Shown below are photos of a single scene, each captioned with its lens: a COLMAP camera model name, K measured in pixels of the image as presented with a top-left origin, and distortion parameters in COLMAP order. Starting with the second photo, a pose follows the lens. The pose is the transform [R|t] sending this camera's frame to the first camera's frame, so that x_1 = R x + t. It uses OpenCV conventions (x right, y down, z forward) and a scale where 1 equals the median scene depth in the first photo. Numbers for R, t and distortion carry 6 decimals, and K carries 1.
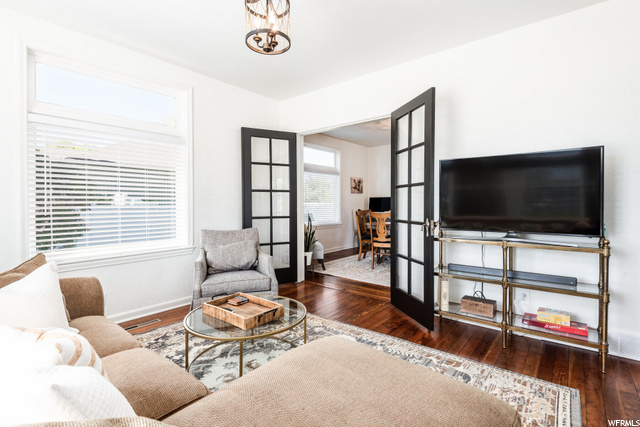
lens RADIAL K [[306.0, 0, 313.9], [0, 306.0, 212.1], [0, 0, 1]] dist [-0.001114, -0.000222]
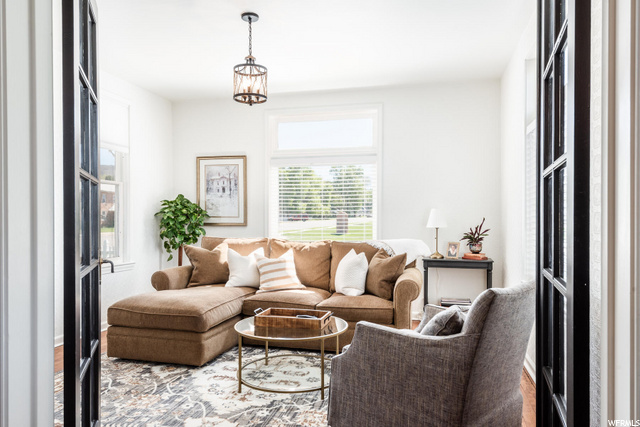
lens RADIAL K [[456.3, 0, 318.4], [0, 456.3, 216.6], [0, 0, 1]] dist [0.038702, 0.001654]
pose [[-0.897385, 0.001857, -0.441245, 0.293165], [-0.010374, 0.999626, 0.025305, -0.057727], [0.441127, 0.027286, -0.897030, 1.833543]]
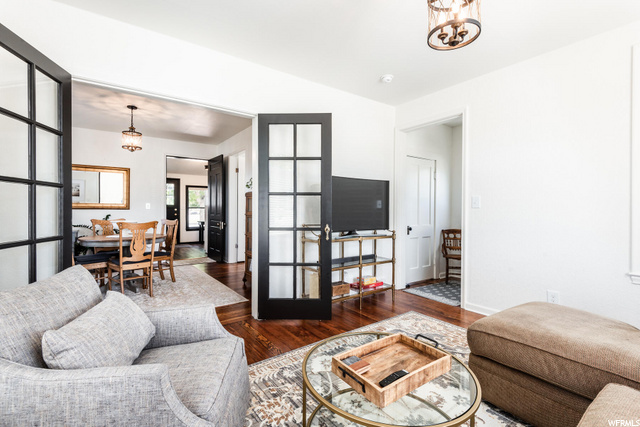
lens RADIAL K [[293.9, 0, 317.7], [0, 293.9, 210.7], [0, 0, 1]] dist [0.001325, -0.001211]
pose [[0.244293, -0.000583, 0.969701, -0.689585], [0.024472, 0.999685, -0.005564, -0.023443], [-0.969393, 0.025089, 0.244230, 0.738634]]
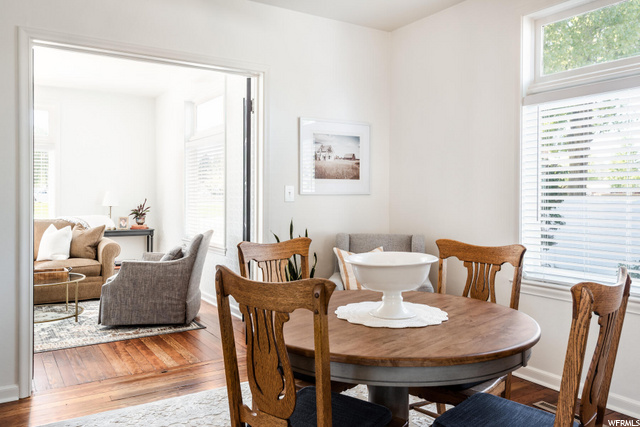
lens RADIAL K [[499.7, 0, 319.5], [0, 499.7, 210.8], [0, 0, 1]] dist [0.001173, 0.000436]
pose [[-0.288756, 0.029076, -0.956961, 1.204785], [-0.032700, 0.998656, 0.040210, -0.086499], [0.956844, 0.042903, -0.287417, 2.168308]]
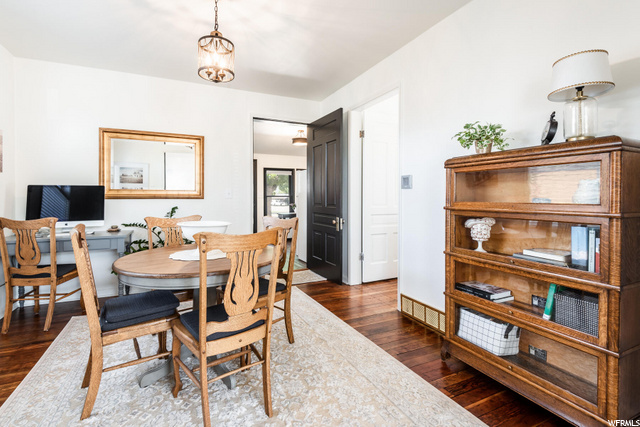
lens RADIAL K [[293.9, 0, 307.6], [0, 293.9, 198.9], [0, 0, 1]] dist [0.001325, -0.001211]
pose [[0.428737, 0.000273, 0.903429, -0.023519], [0.028413, 0.999501, -0.013786, -0.043487], [-0.902983, 0.031580, 0.428515, 1.515103]]
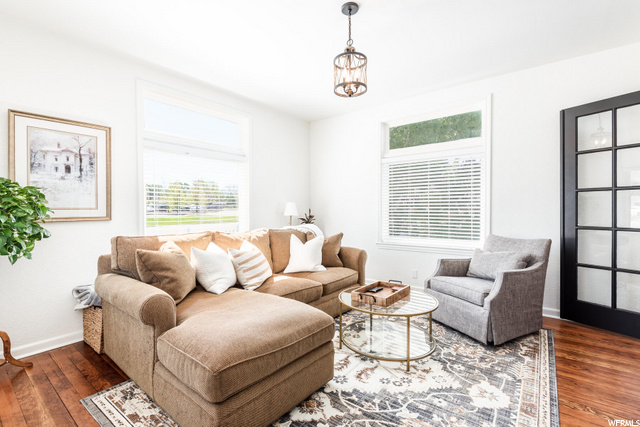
lens RADIAL K [[293.9, 0, 317.9], [0, 293.9, 210.8], [0, 0, 1]] dist [0.001325, -0.001211]
pose [[0.030214, 0.009658, -0.999497, 0.719046], [-0.024613, 0.999657, 0.008916, -0.017906], [0.999240, 0.024332, 0.030442, 0.513820]]
